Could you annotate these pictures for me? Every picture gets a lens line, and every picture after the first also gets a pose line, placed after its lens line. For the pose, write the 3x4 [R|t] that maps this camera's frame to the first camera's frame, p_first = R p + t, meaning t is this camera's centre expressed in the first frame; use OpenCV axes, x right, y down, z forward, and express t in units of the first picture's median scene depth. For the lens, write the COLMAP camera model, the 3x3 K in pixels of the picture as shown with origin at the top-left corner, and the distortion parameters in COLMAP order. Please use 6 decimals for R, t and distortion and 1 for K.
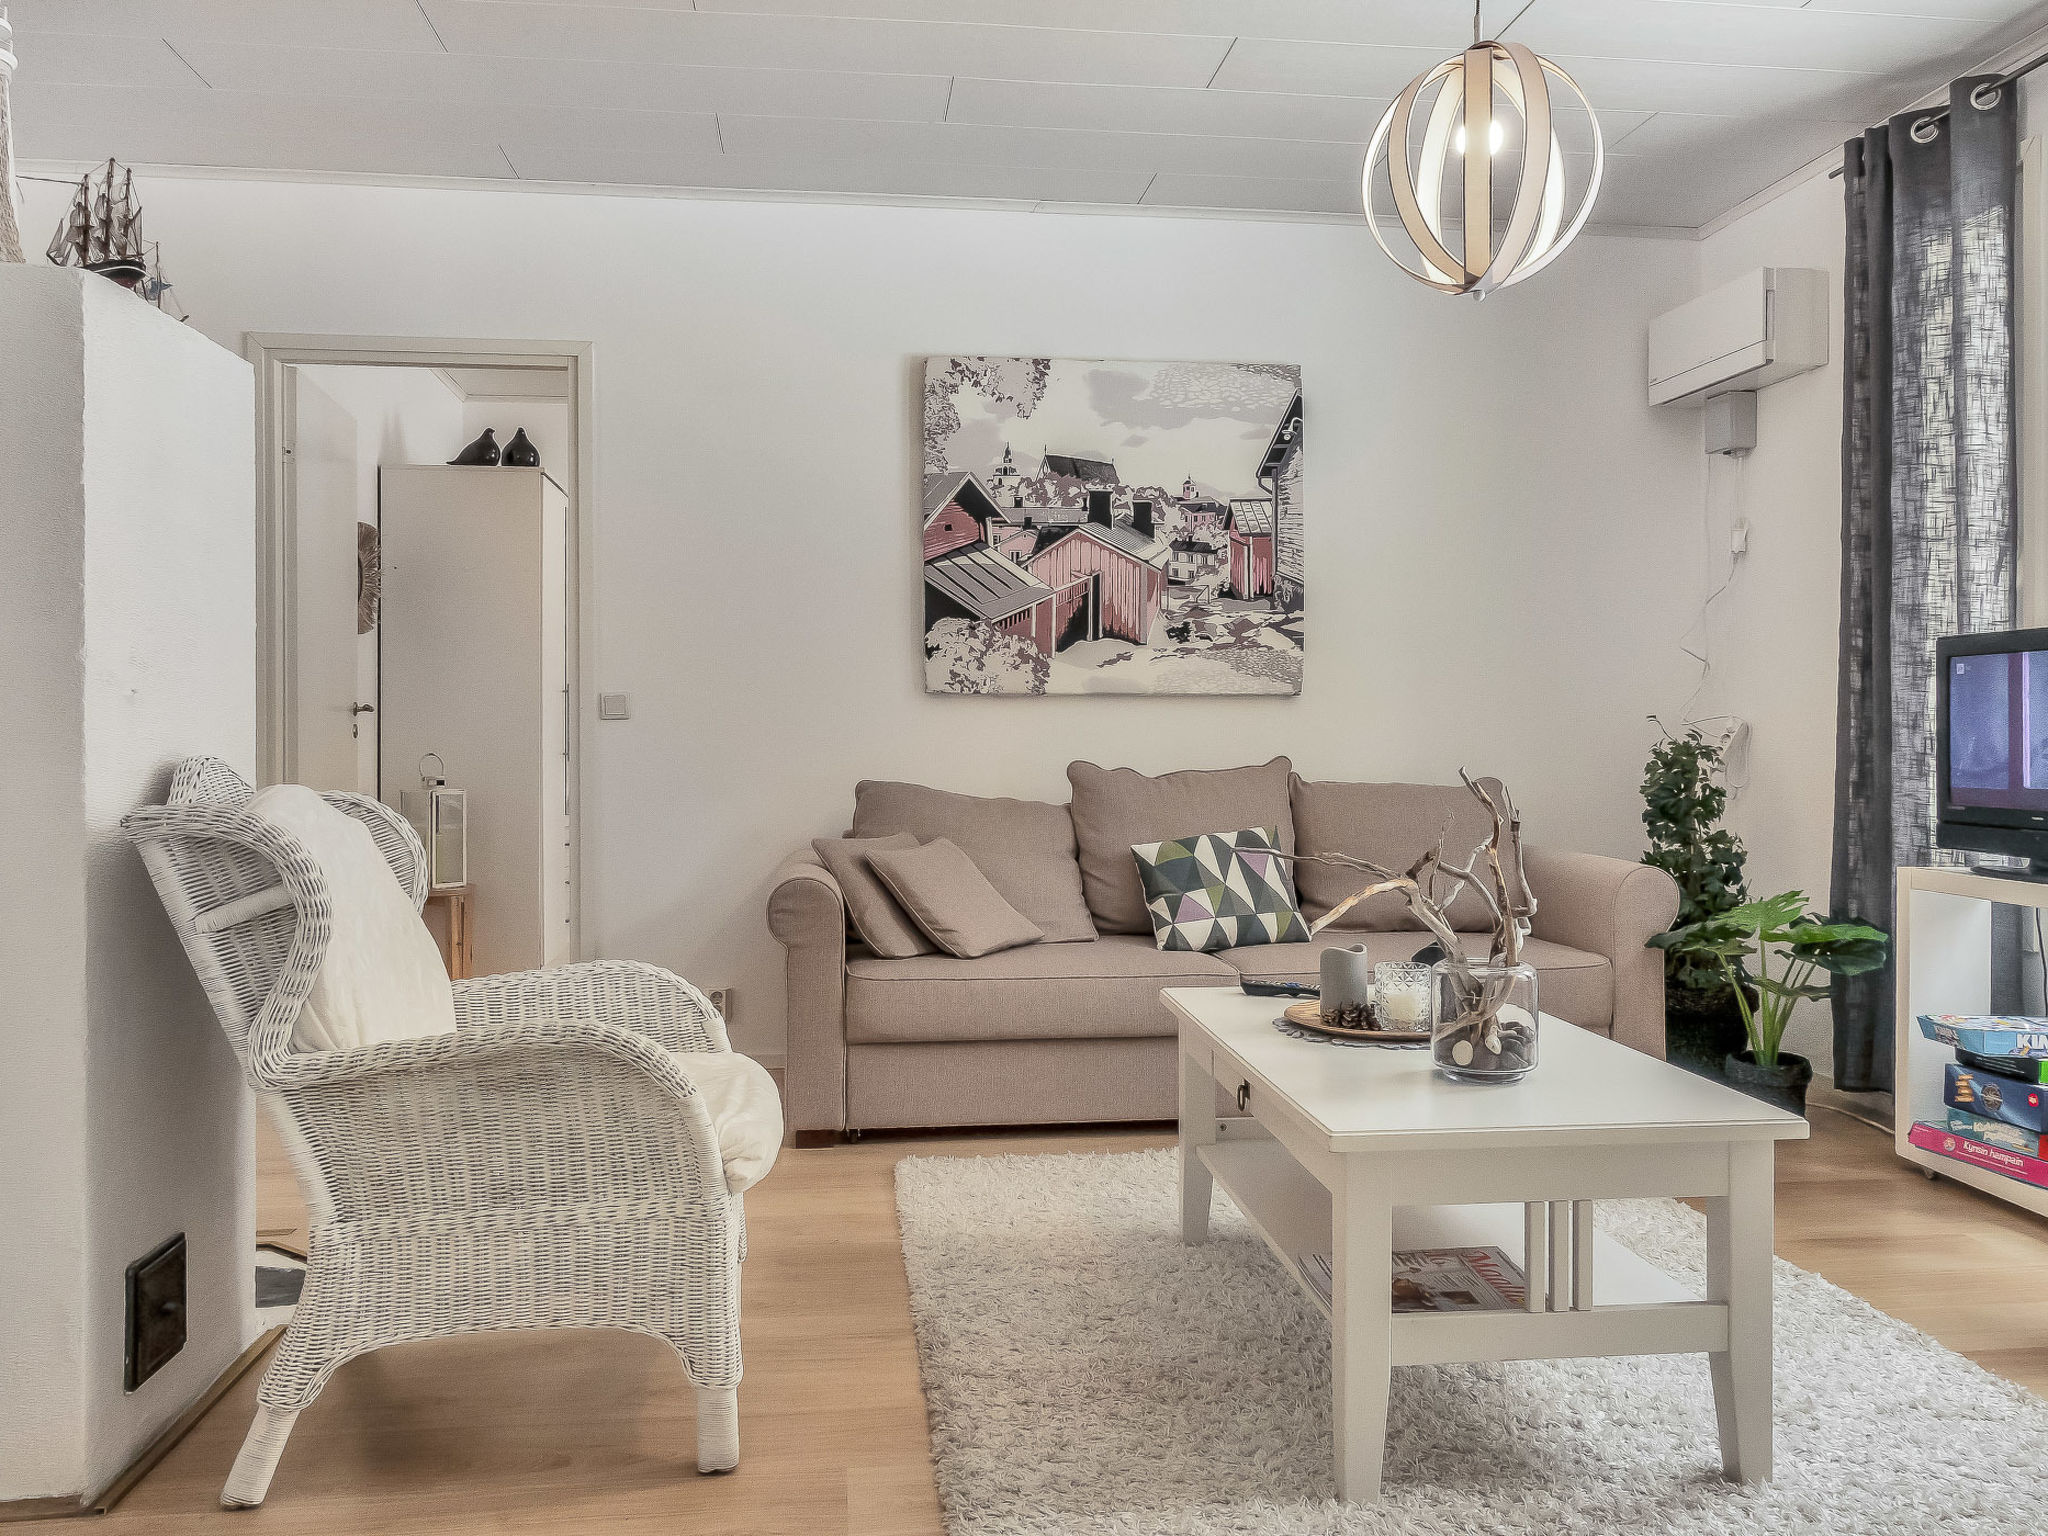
lens RADIAL K [[1617.1, 0, 1024.5], [0, 1617.1, 739.1], [0, 0, 1]] dist [0.004187, -0.012210]
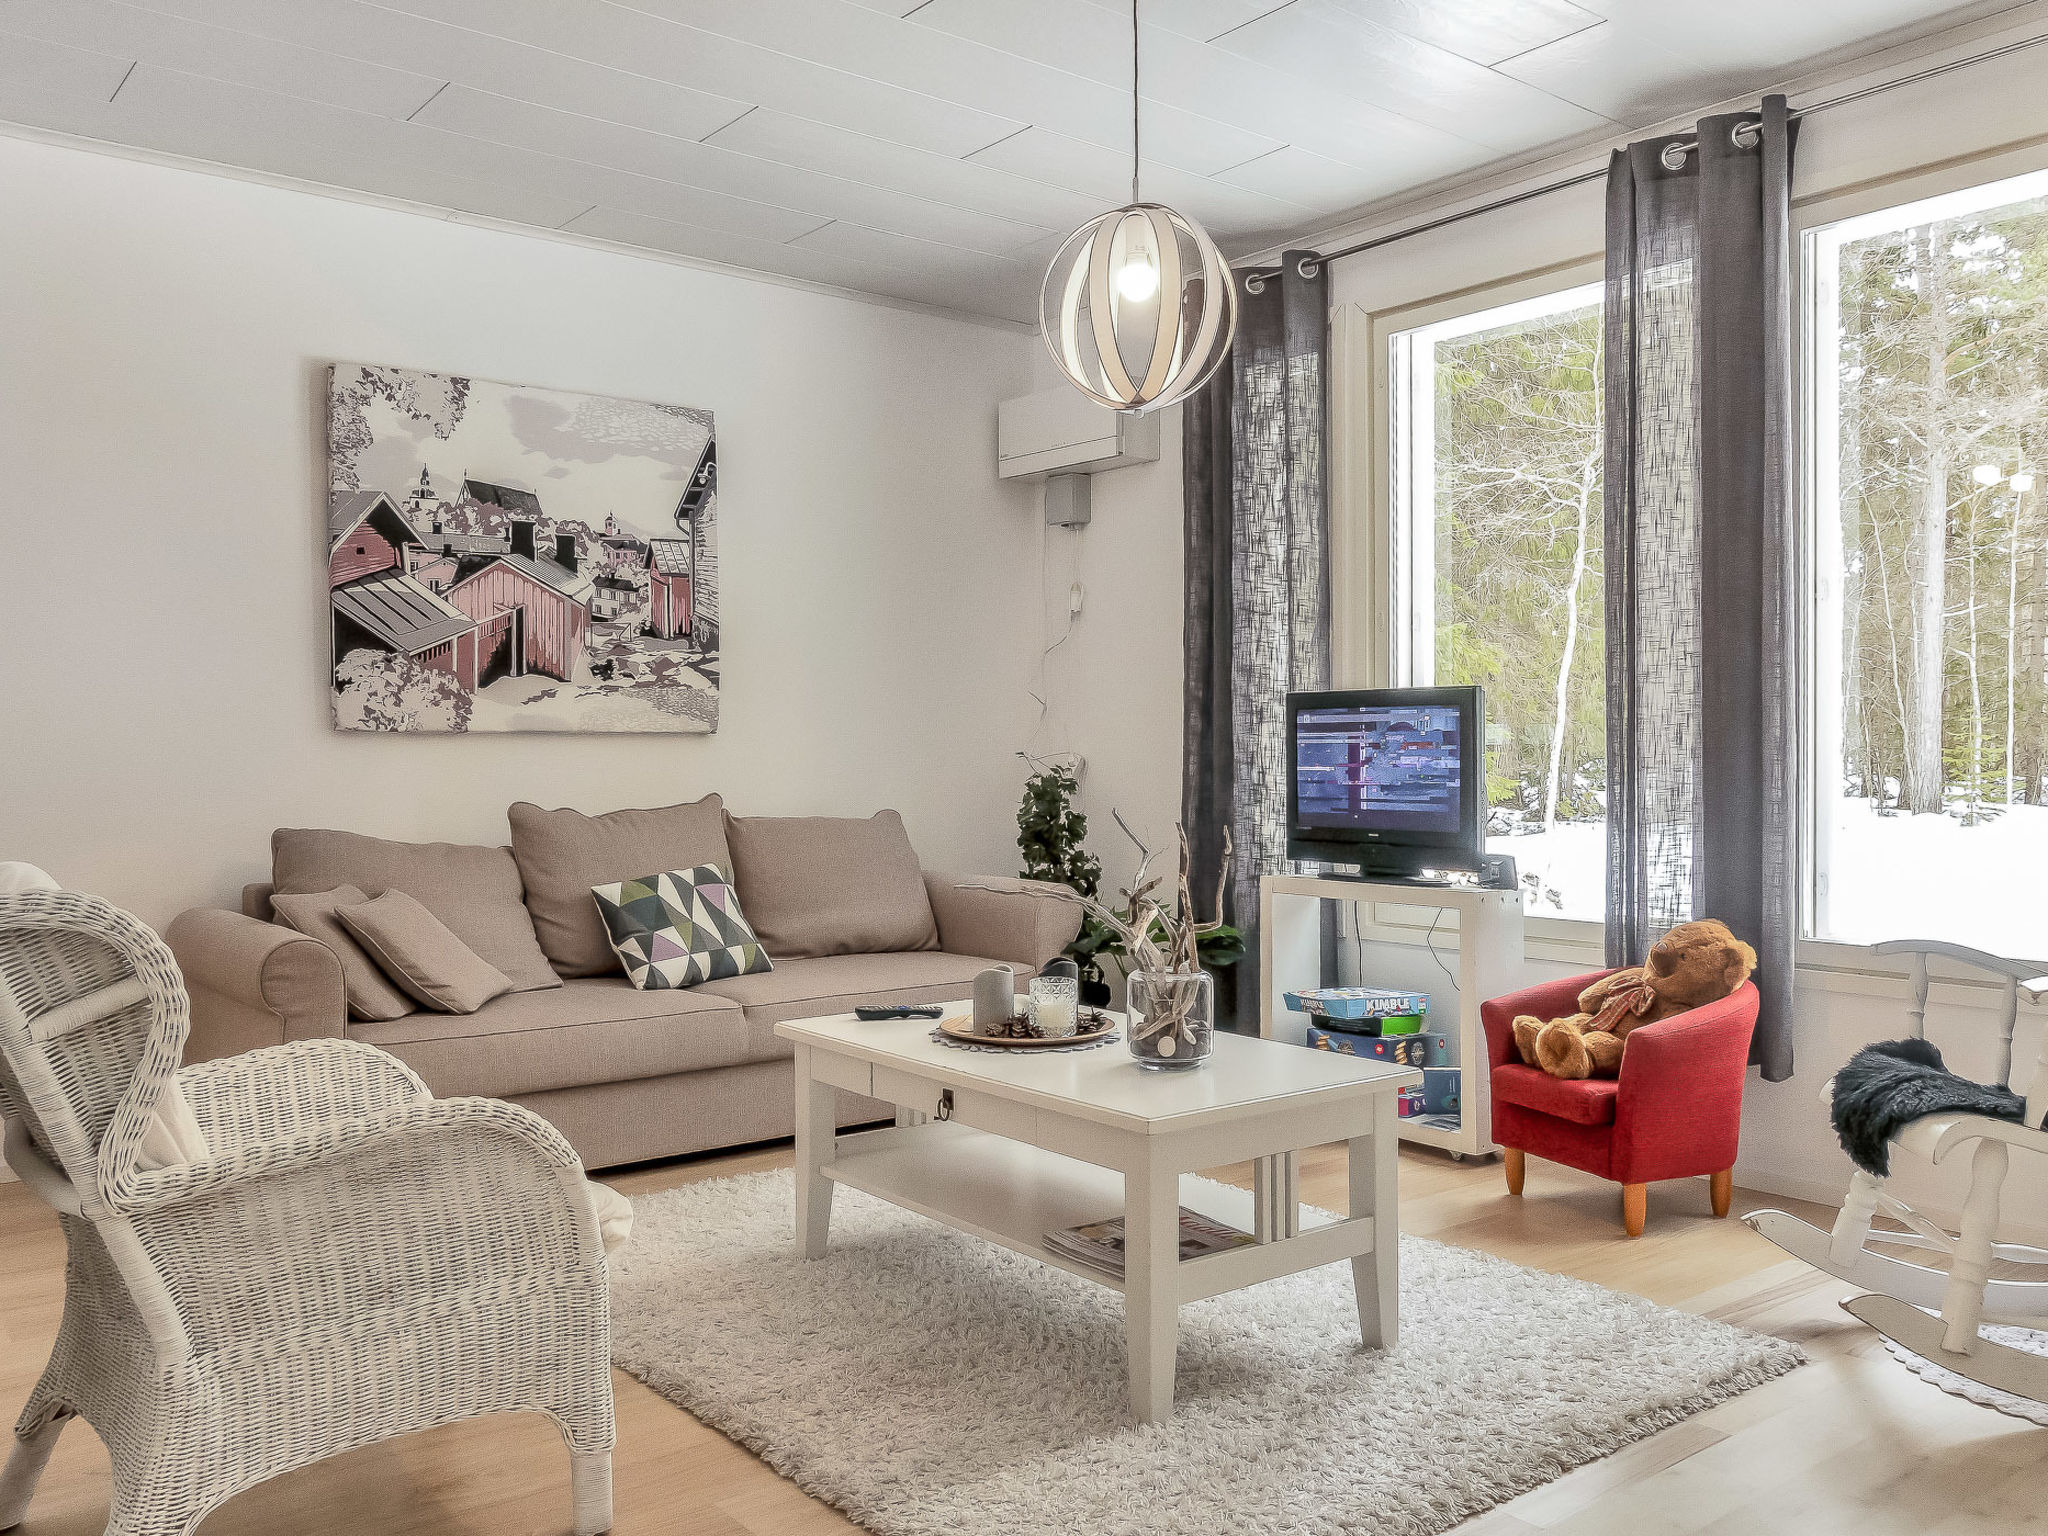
lens RADIAL K [[1657.9, 0, 1021.2], [0, 1657.9, 776.2], [0, 0, 1]] dist [0.000466, -0.002980]
pose [[0.855845, -0.011324, 0.517109, -0.227018], [0.006561, 0.999918, 0.011038, -0.011183], [-0.517191, -0.006054, 0.855848, -0.002139]]
